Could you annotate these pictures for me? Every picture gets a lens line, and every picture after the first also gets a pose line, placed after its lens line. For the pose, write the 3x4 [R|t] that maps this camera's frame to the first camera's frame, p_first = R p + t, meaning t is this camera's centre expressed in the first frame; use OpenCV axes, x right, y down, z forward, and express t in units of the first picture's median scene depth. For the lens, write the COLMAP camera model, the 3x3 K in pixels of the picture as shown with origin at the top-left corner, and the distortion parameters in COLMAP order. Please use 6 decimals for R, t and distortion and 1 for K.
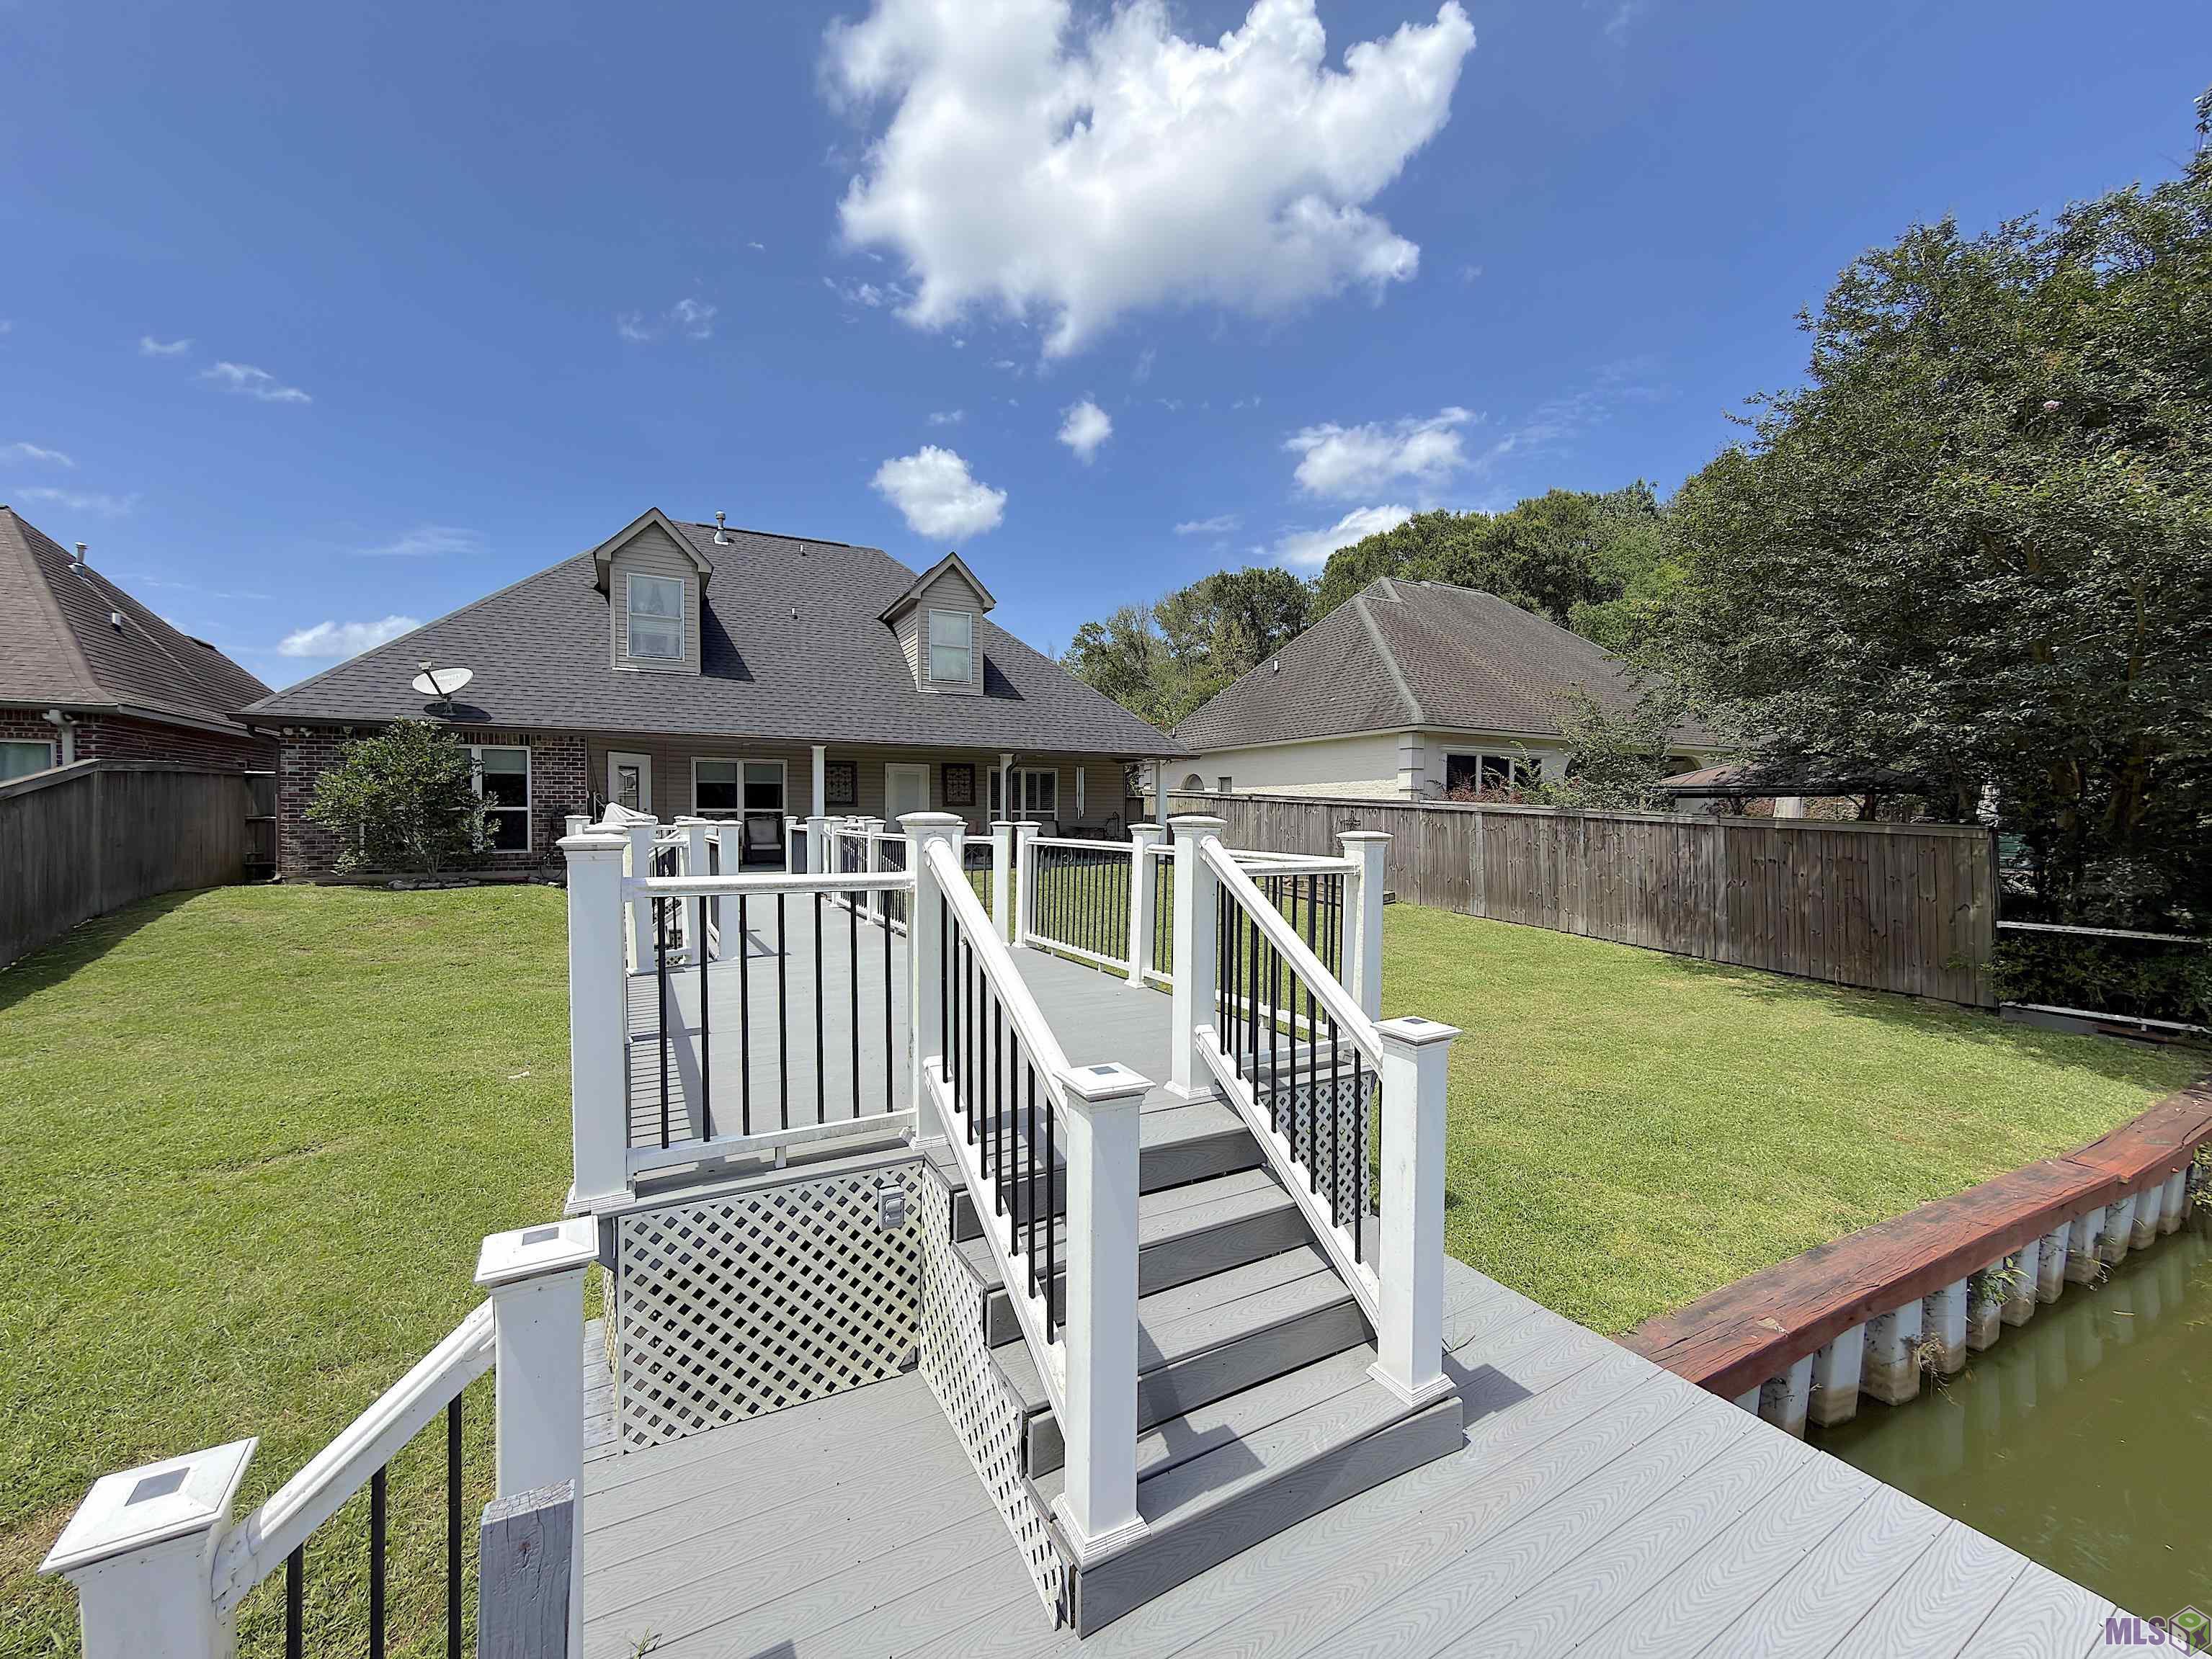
lens RADIAL K [[887.0, 0, 1106.0], [0, 887.0, 829.5], [0, 0, 1]] dist [-0.000362, 0.000116]
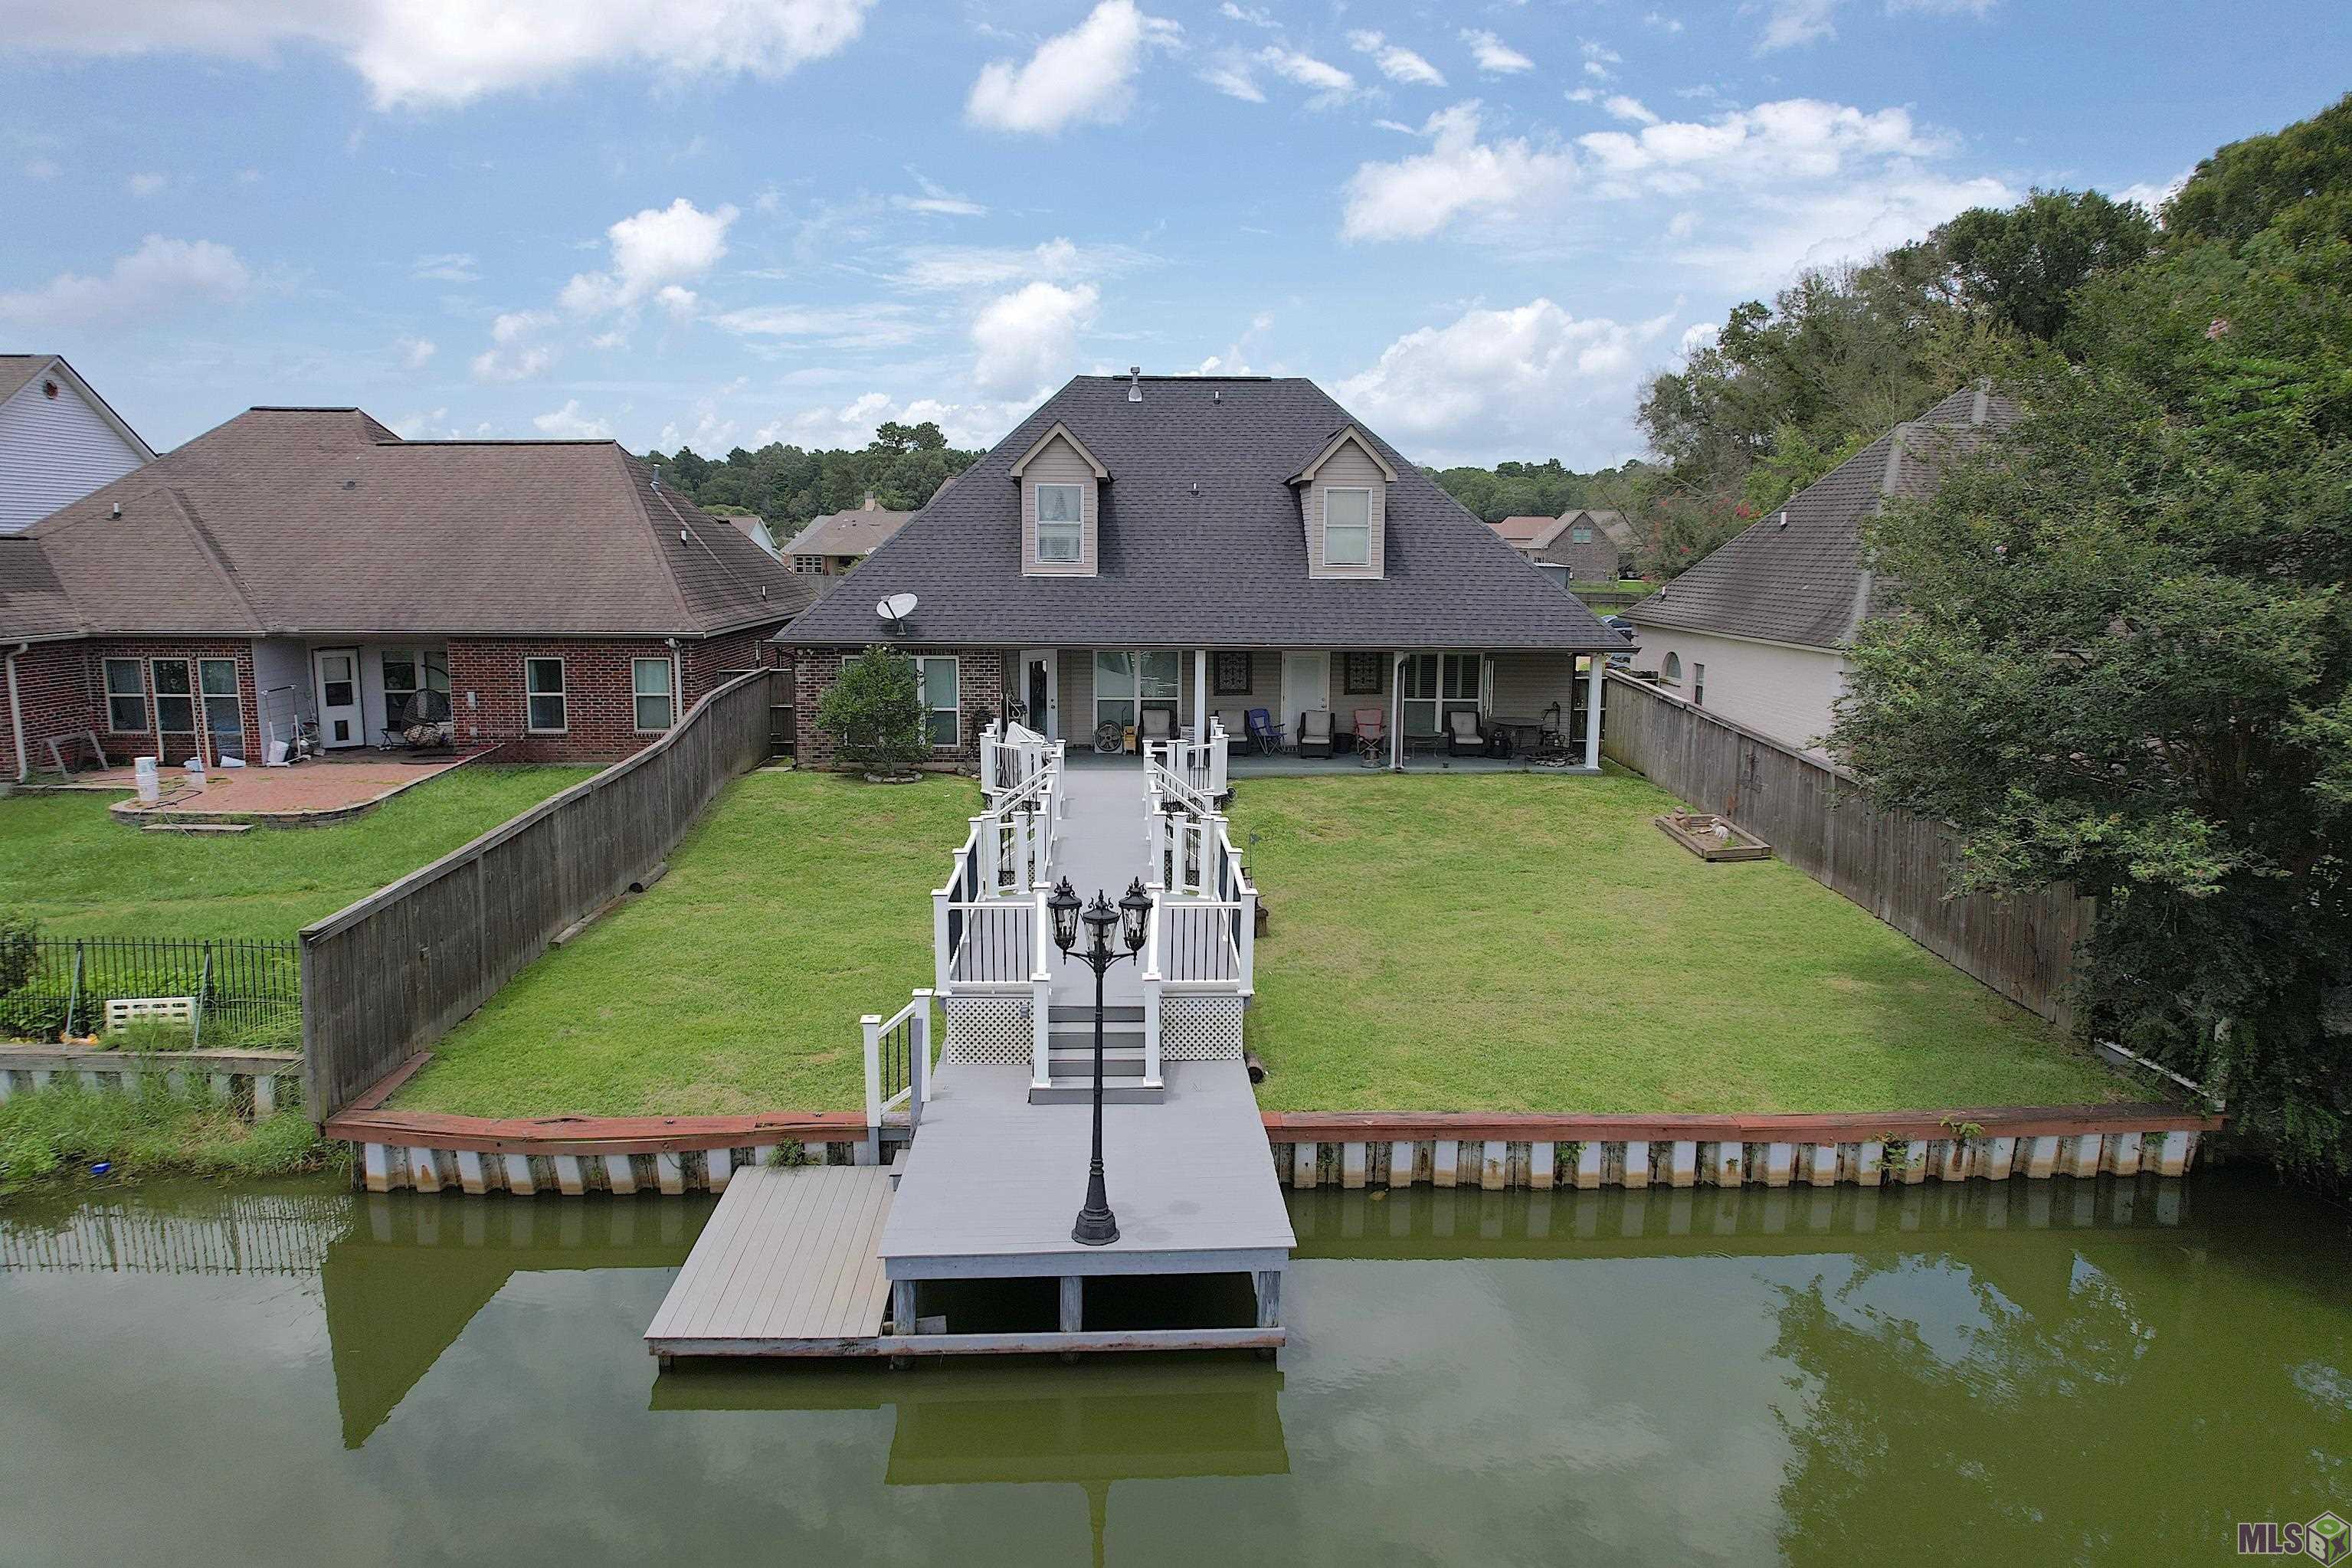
lens RADIAL K [[1568.1, 0, 1176.0], [0, 1568.1, 784.0], [0, 0, 1]] dist [-0.063416, 0.000160]
pose [[0.894238, 0.078159, -0.440714, 0.572887], [-0.012786, 0.988695, 0.149397, -0.262937], [0.447408, -0.127962, 0.885128, -0.776621]]
